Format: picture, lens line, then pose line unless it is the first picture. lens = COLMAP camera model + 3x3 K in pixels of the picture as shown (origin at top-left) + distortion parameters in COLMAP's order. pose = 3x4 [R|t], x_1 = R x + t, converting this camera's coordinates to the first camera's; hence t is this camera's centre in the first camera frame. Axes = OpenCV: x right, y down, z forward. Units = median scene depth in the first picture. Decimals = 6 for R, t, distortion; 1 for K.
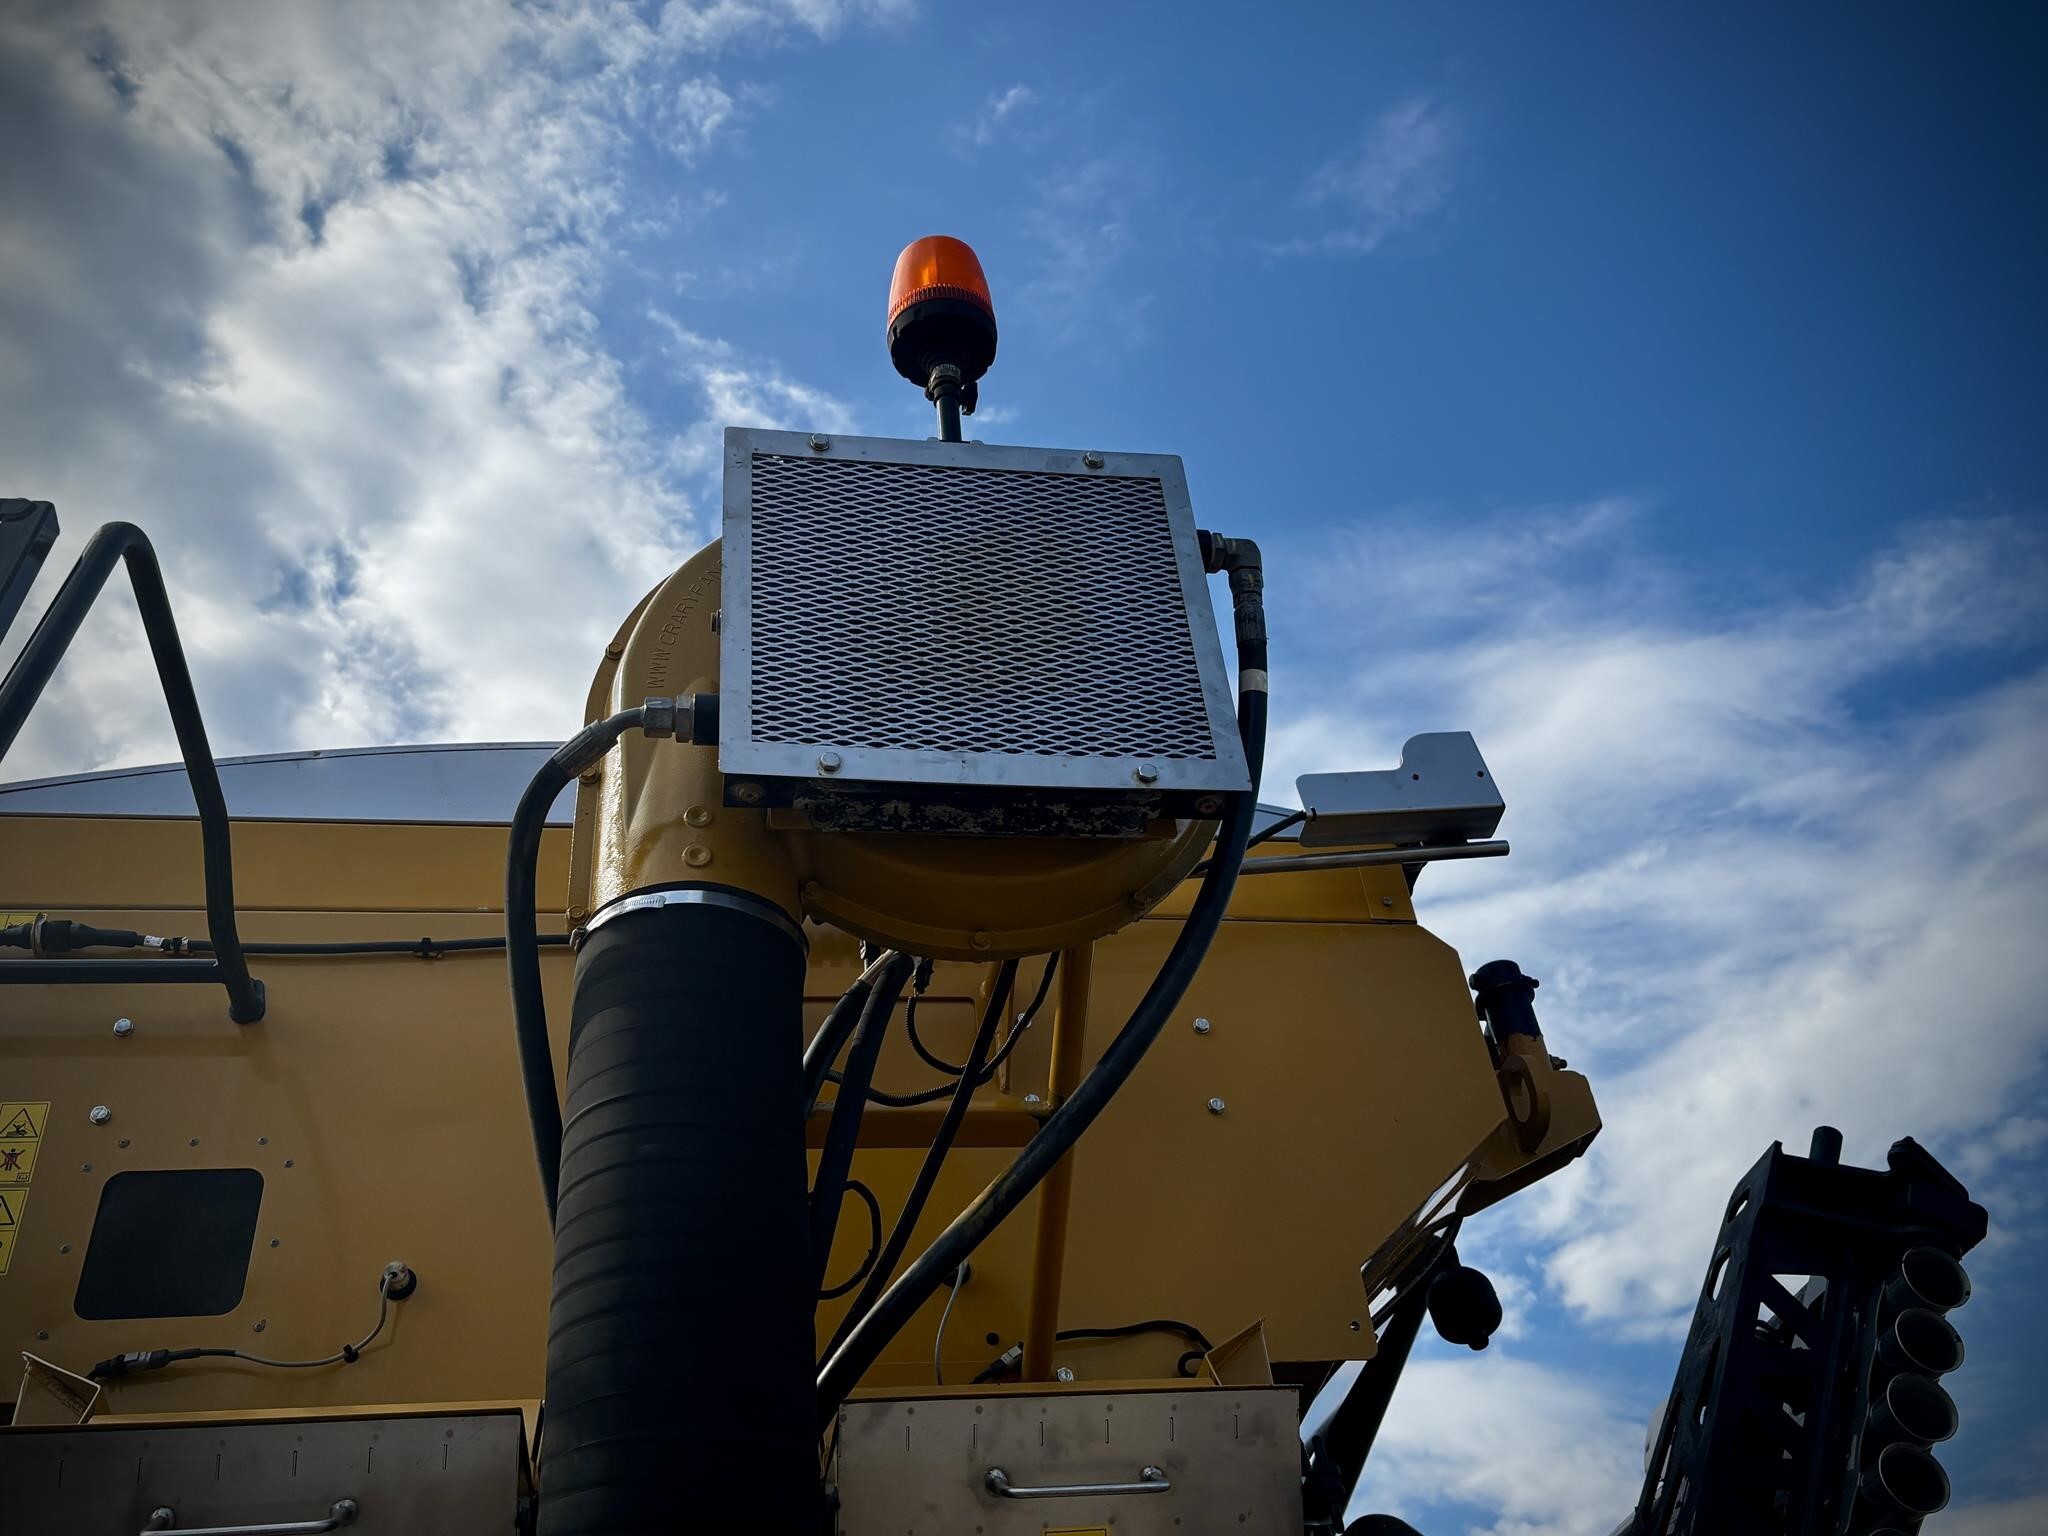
lens RADIAL K [[1815.4, 0, 1008.4], [0, 1815.4, 773.5], [0, 0, 1]] dist [0.036843, -0.000678]
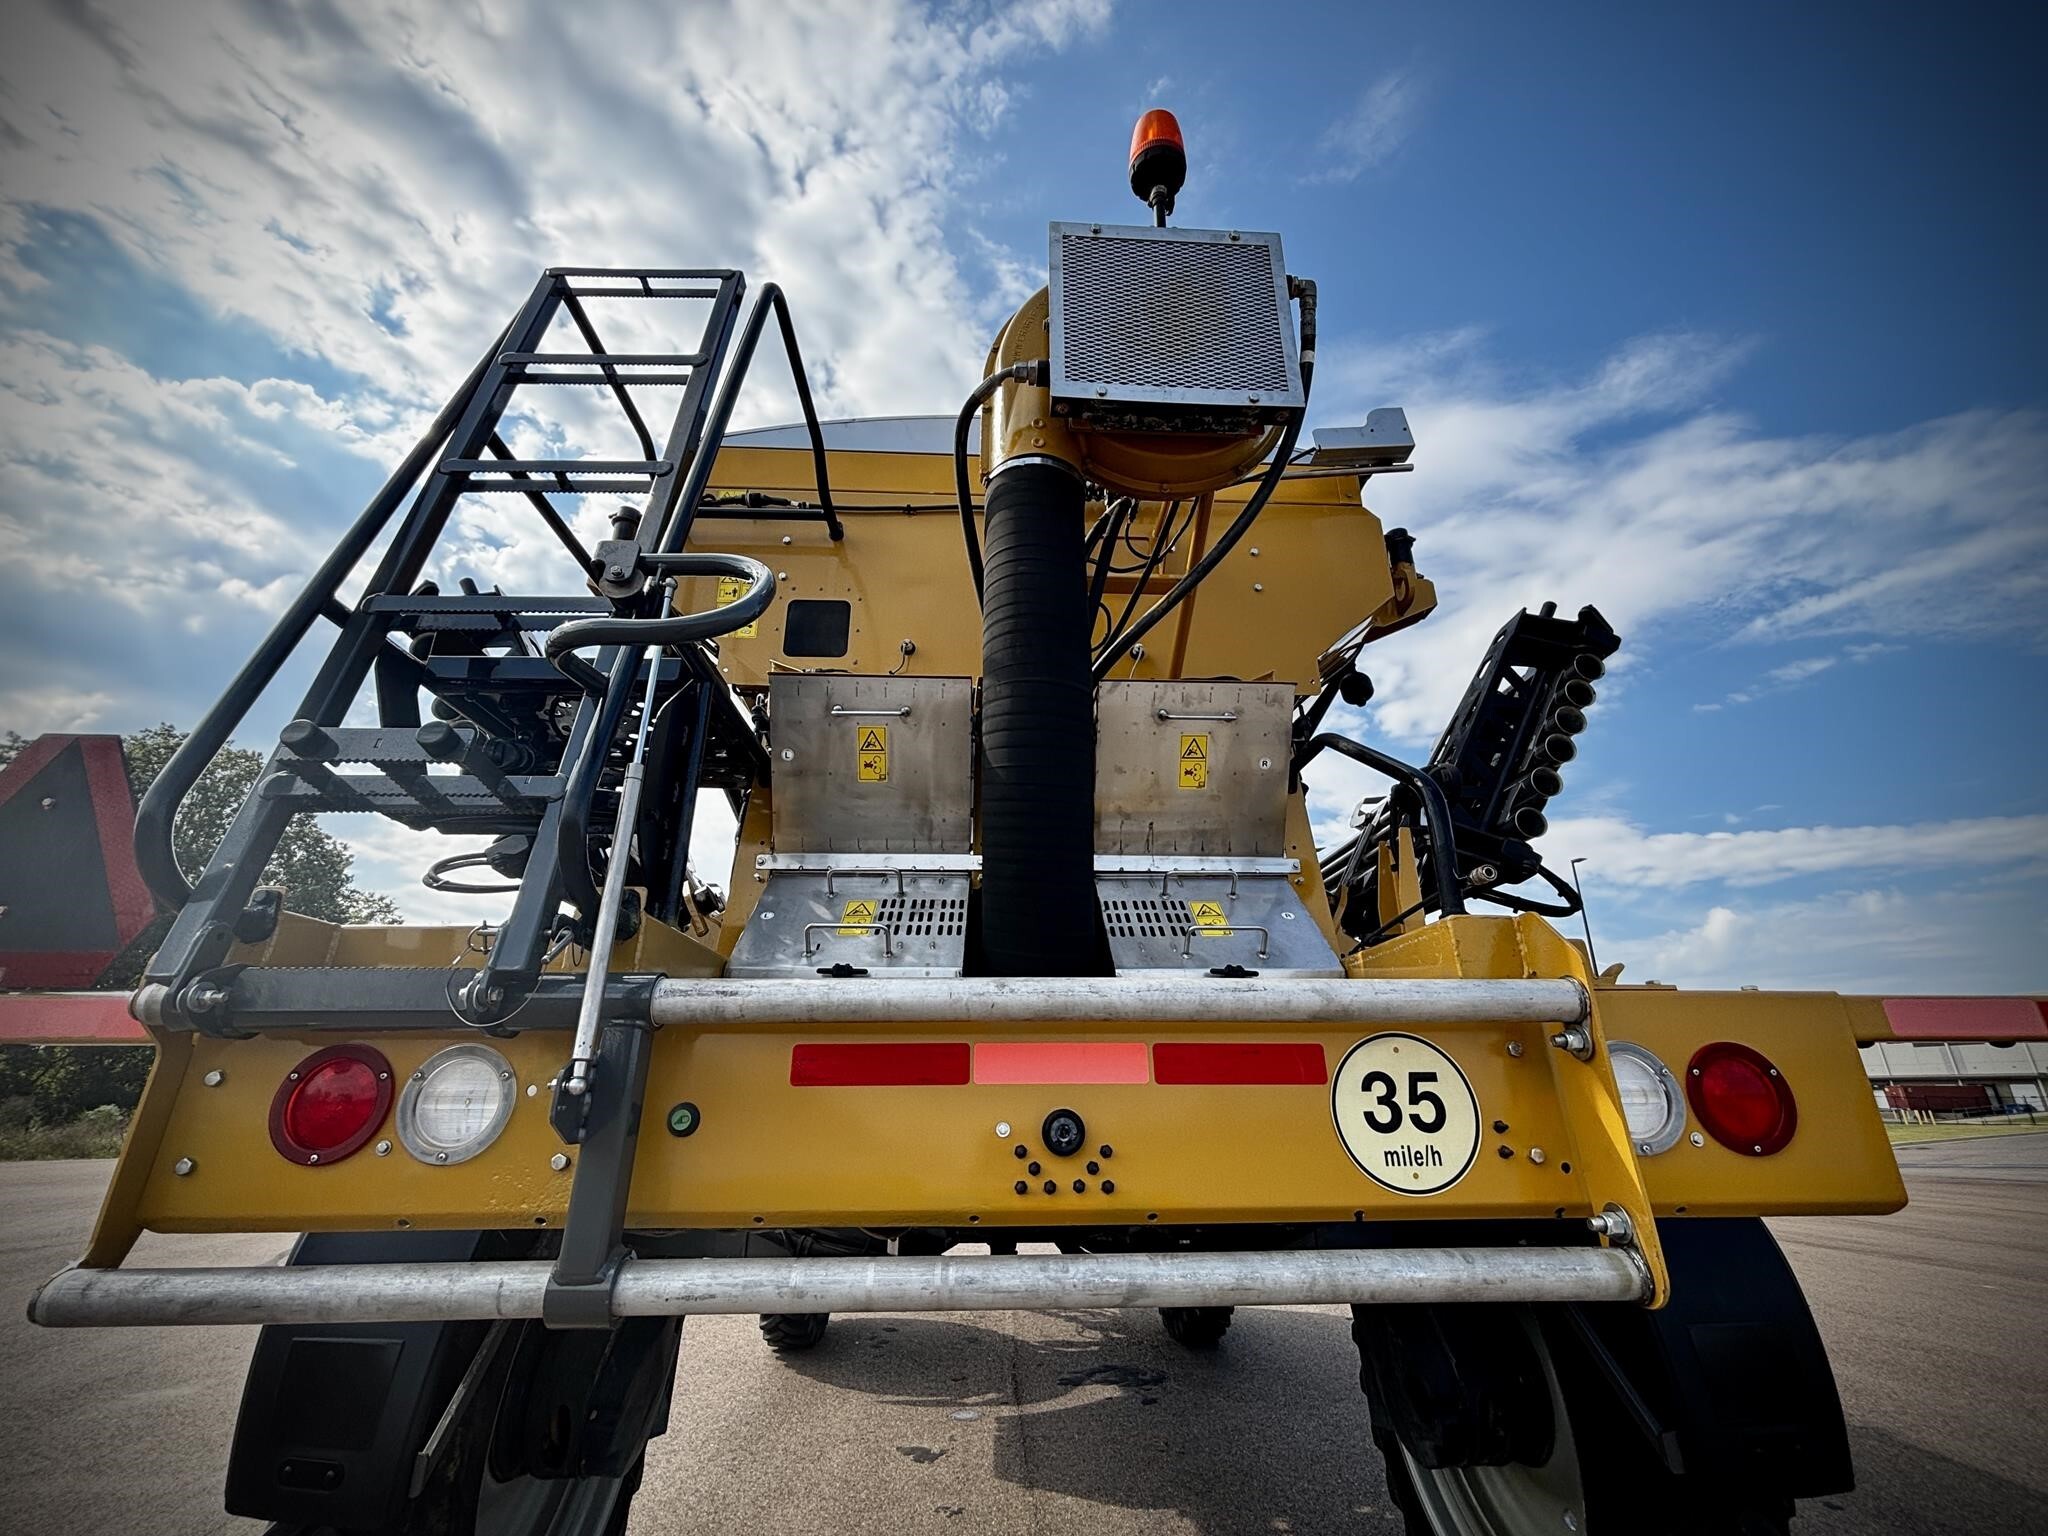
lens RADIAL K [[813.4, 0, 1024.0], [0, 813.4, 768.0], [0, 0, 1]] dist [0.002458, 0.000123]
pose [[0.991332, 0.045277, -0.123333, -0.007828], [-0.001911, 0.943611, 0.331051, 0.014032], [0.131367, -0.327945, 0.935518, -0.007040]]
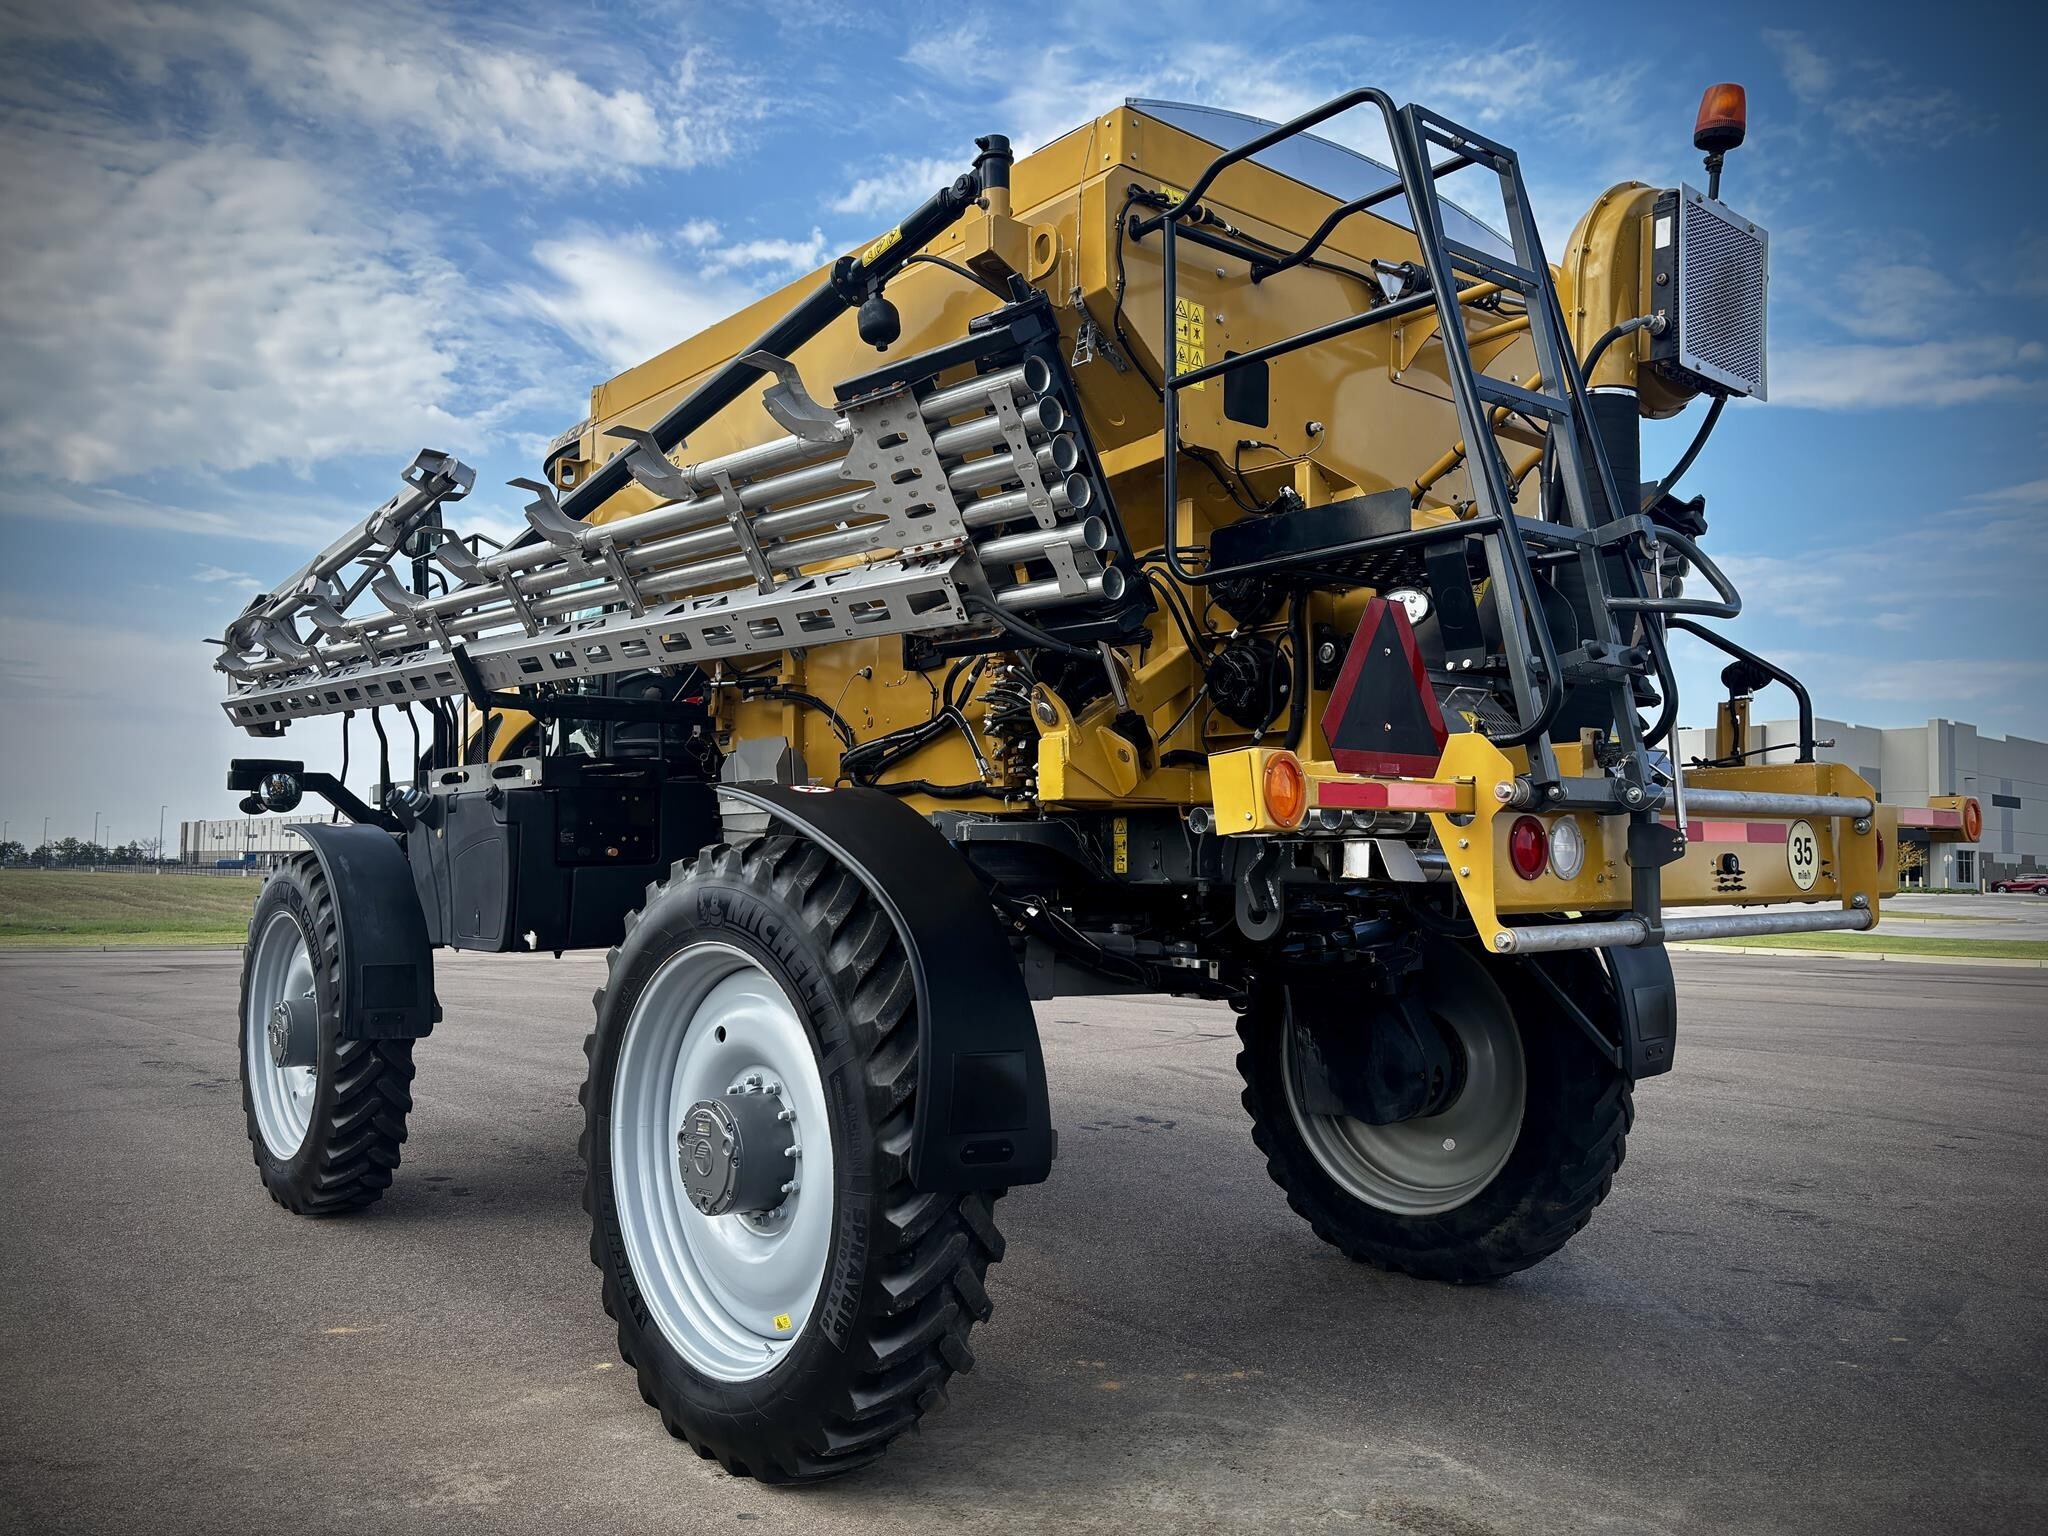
lens RADIAL K [[1715.4, 0, 996.6], [0, 1715.4, 766.5], [0, 0, 1]] dist [0.101145, -0.000181]
pose [[0.822602, 0.109281, 0.558018, -0.368399], [-0.415134, 0.786049, 0.458030, -0.045618], [-0.388575, -0.608429, 0.691971, -0.128538]]
